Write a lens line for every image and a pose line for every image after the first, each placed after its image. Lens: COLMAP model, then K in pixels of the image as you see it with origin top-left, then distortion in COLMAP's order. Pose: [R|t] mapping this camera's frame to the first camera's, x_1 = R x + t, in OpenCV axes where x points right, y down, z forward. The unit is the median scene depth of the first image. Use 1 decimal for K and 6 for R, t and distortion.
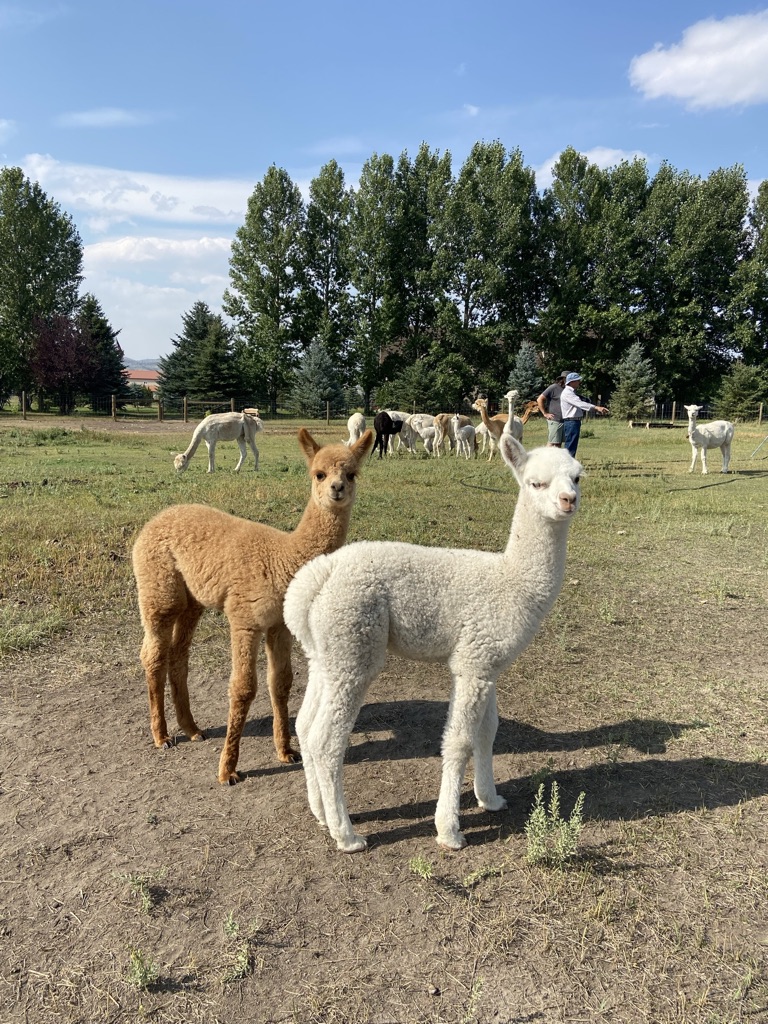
lens RADIAL K [[819.6, 0, 380.4], [0, 819.6, 516.9], [0, 0, 1]] dist [0.041036, -0.029811]
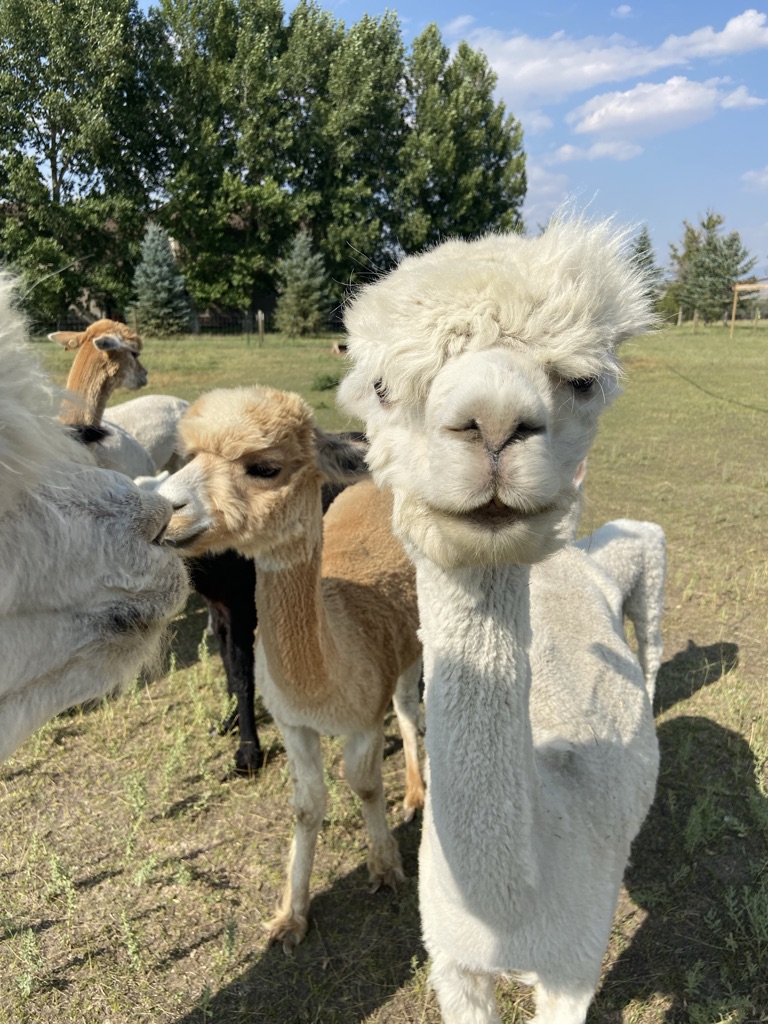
lens RADIAL K [[819.6, 0, 379.7], [0, 819.6, 519.9], [0, 0, 1]] dist [0.041036, -0.029811]
pose [[0.894196, -0.120776, 0.431076, 0.016776], [0.074962, 0.989720, 0.121796, -0.034676], [-0.441355, -0.076595, 0.894058, 0.262788]]
